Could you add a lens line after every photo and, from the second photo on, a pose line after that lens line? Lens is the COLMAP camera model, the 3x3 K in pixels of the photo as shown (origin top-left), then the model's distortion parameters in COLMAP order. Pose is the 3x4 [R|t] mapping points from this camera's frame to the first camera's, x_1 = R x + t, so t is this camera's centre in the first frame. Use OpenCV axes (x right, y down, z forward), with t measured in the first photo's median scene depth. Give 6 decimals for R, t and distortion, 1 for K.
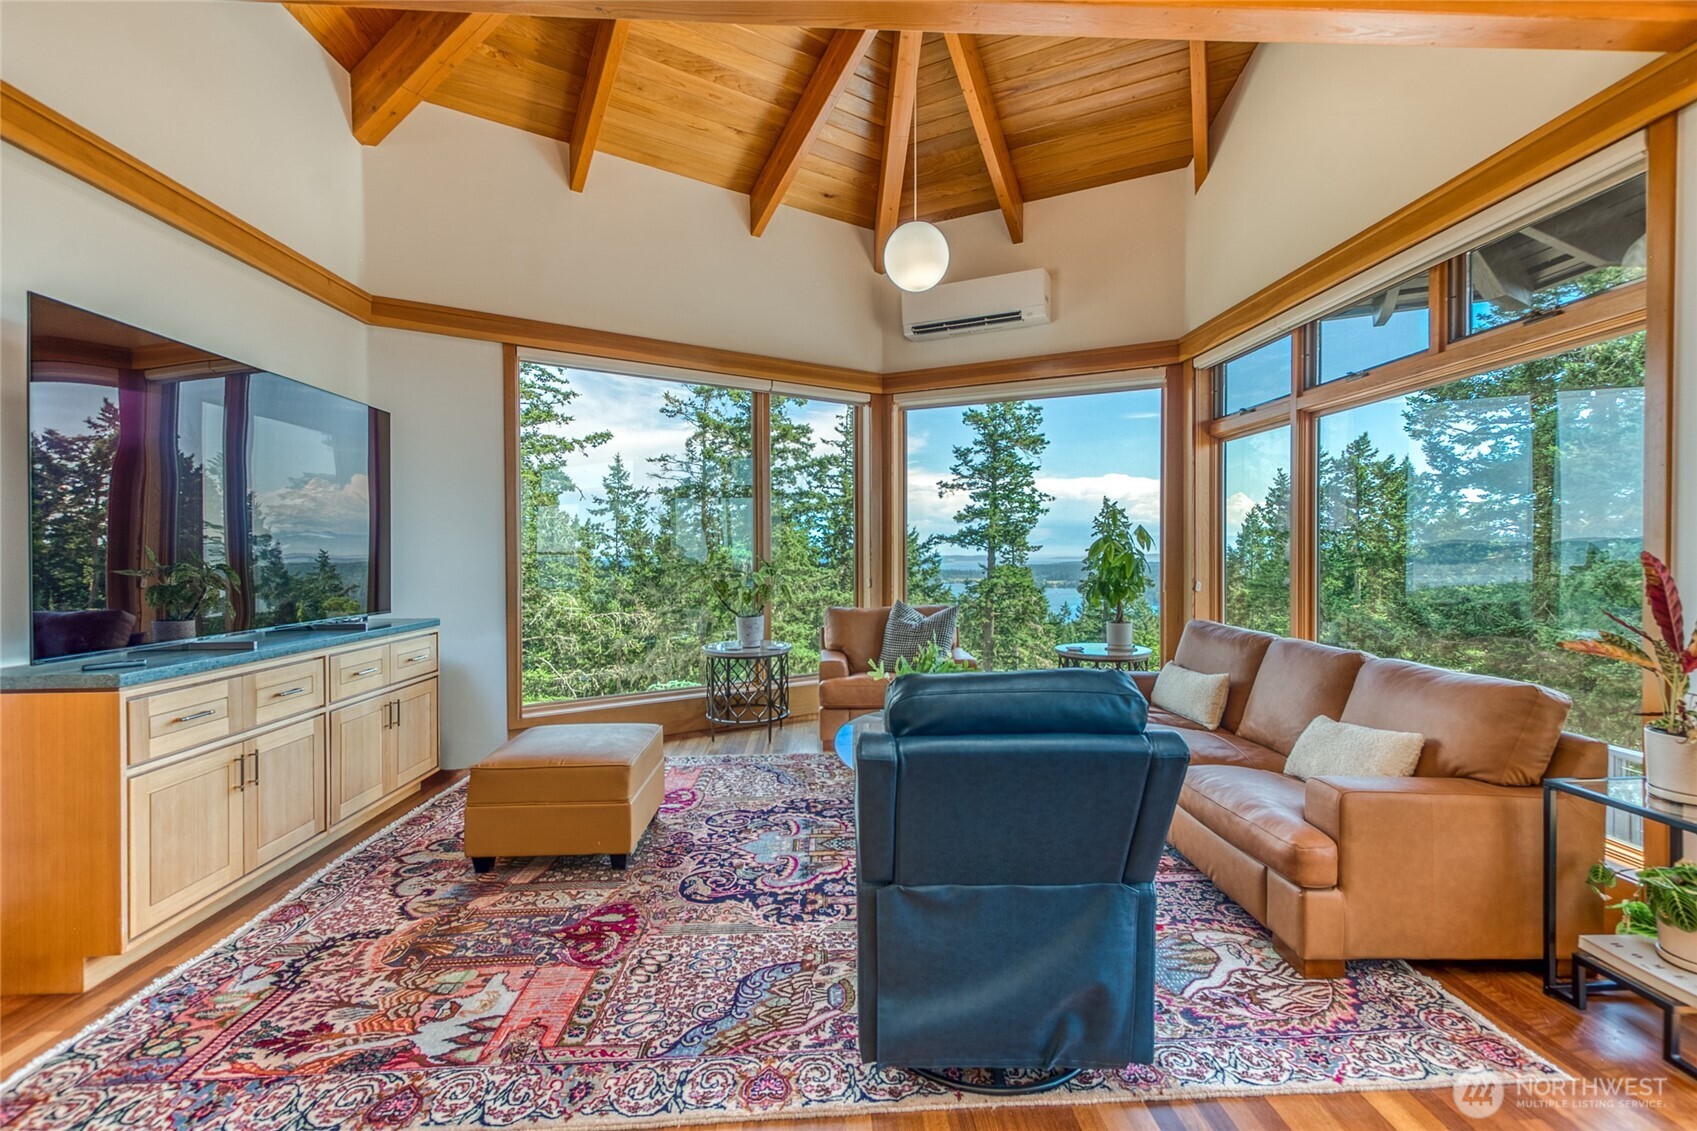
lens RADIAL K [[763.7, 0, 849.2], [0, 763.7, 556.3], [0, 0, 1]] dist [0.016479, -0.001203]
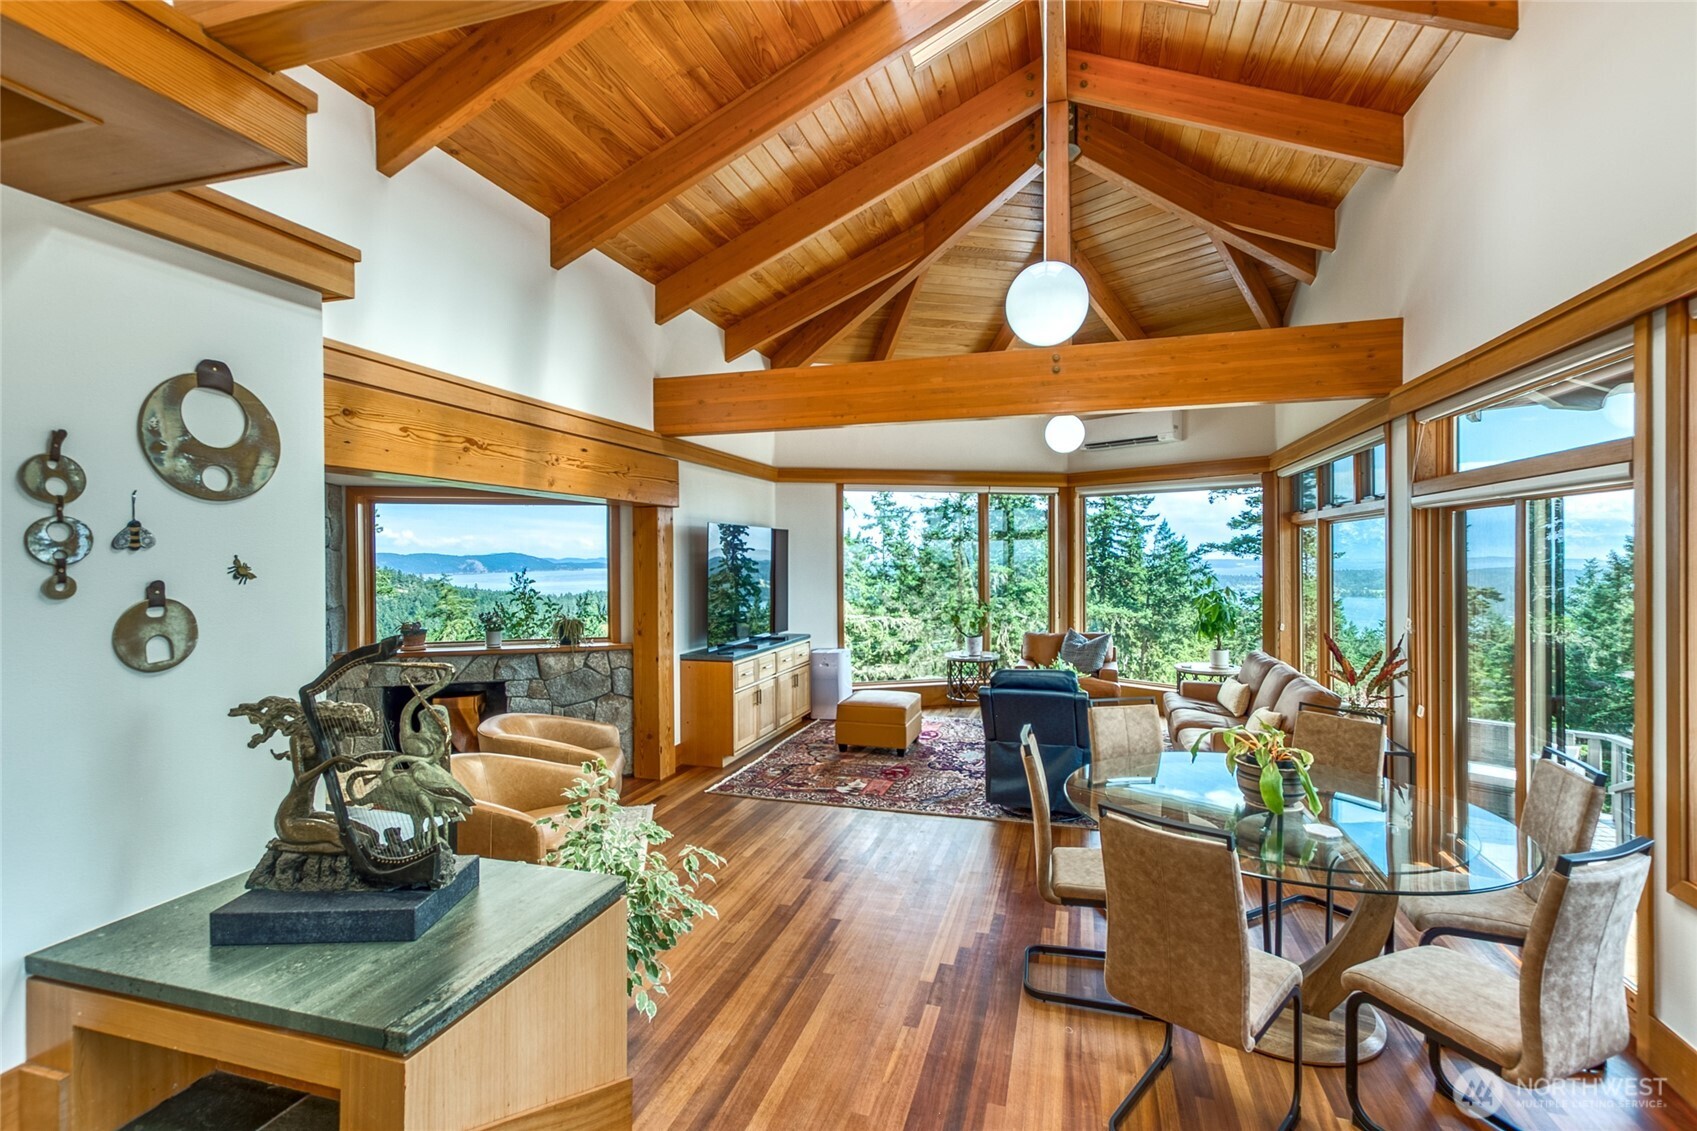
lens RADIAL K [[763.7, 0, 839.2], [0, 763.7, 561.8], [0, 0, 1]] dist [0.016479, -0.001203]
pose [[0.939435, 0.000768, -0.342727, 0.156200], [-0.000009, 0.999998, 0.002215, -0.082856], [0.342727, -0.002078, 0.939433, -0.616349]]
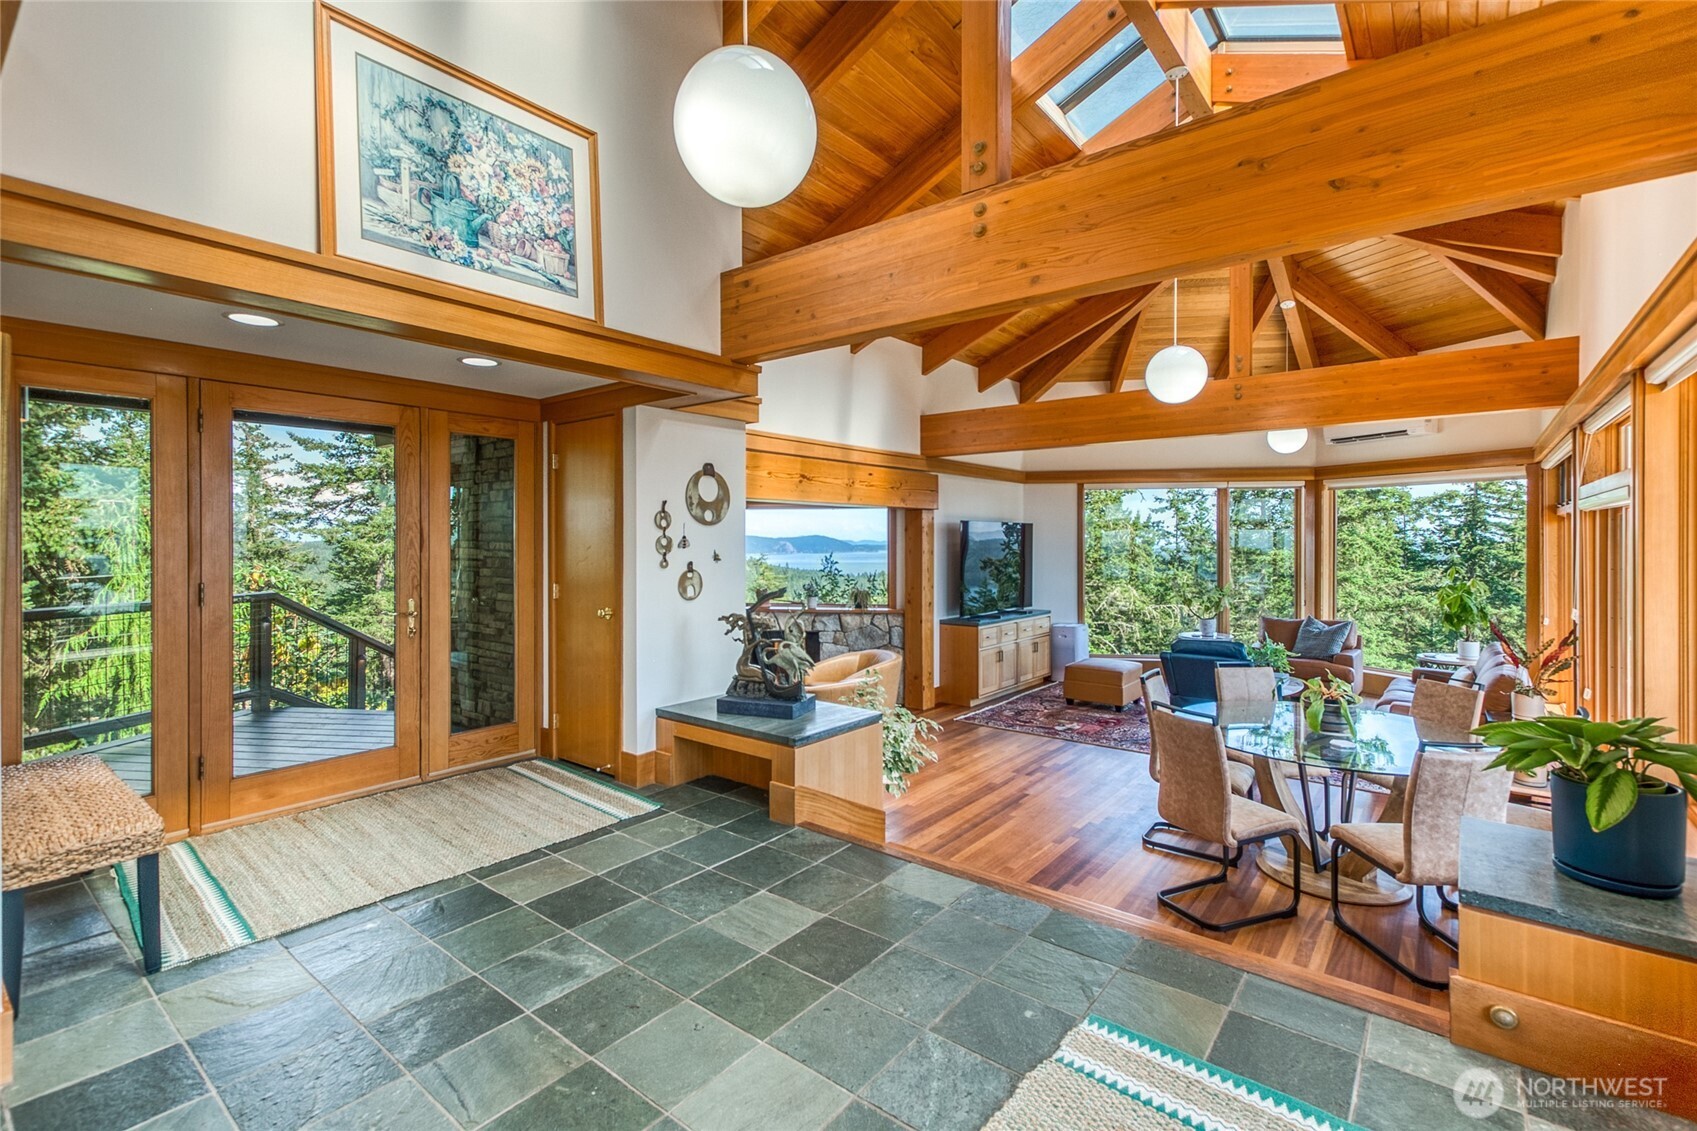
lens RADIAL K [[763.7, 0, 841.5], [0, 763.7, 549.6], [0, 0, 1]] dist [0.016479, -0.001203]
pose [[0.751861, 0.012074, -0.659211, 0.399344], [-0.006663, 0.999920, 0.010715, -0.095671], [0.659288, -0.003664, 0.751882, -0.898967]]
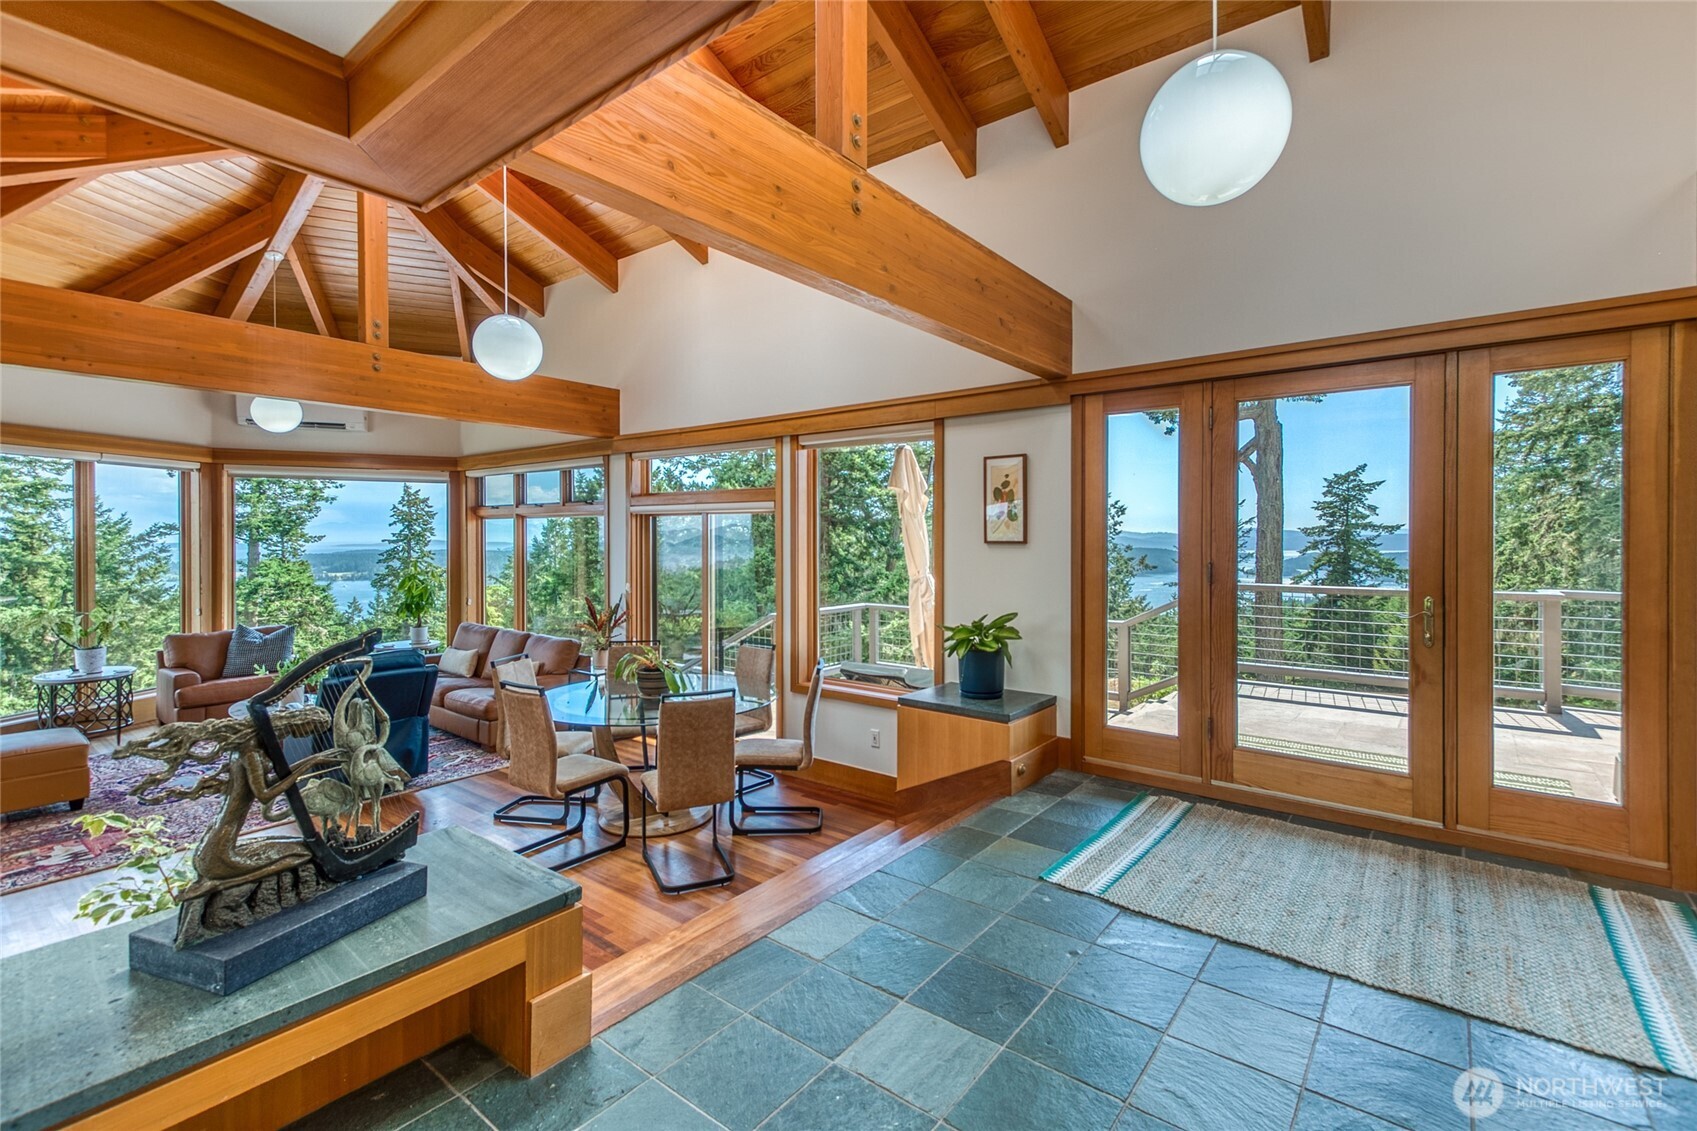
lens RADIAL K [[763.7, 0, 873.6], [0, 763.7, 544.0], [0, 0, 1]] dist [0.016479, -0.001203]
pose [[0.644871, -0.004483, 0.764278, -0.265015], [0.003493, 0.999990, 0.002919, -0.088987], [-0.764283, 0.000788, 0.644880, -0.773722]]
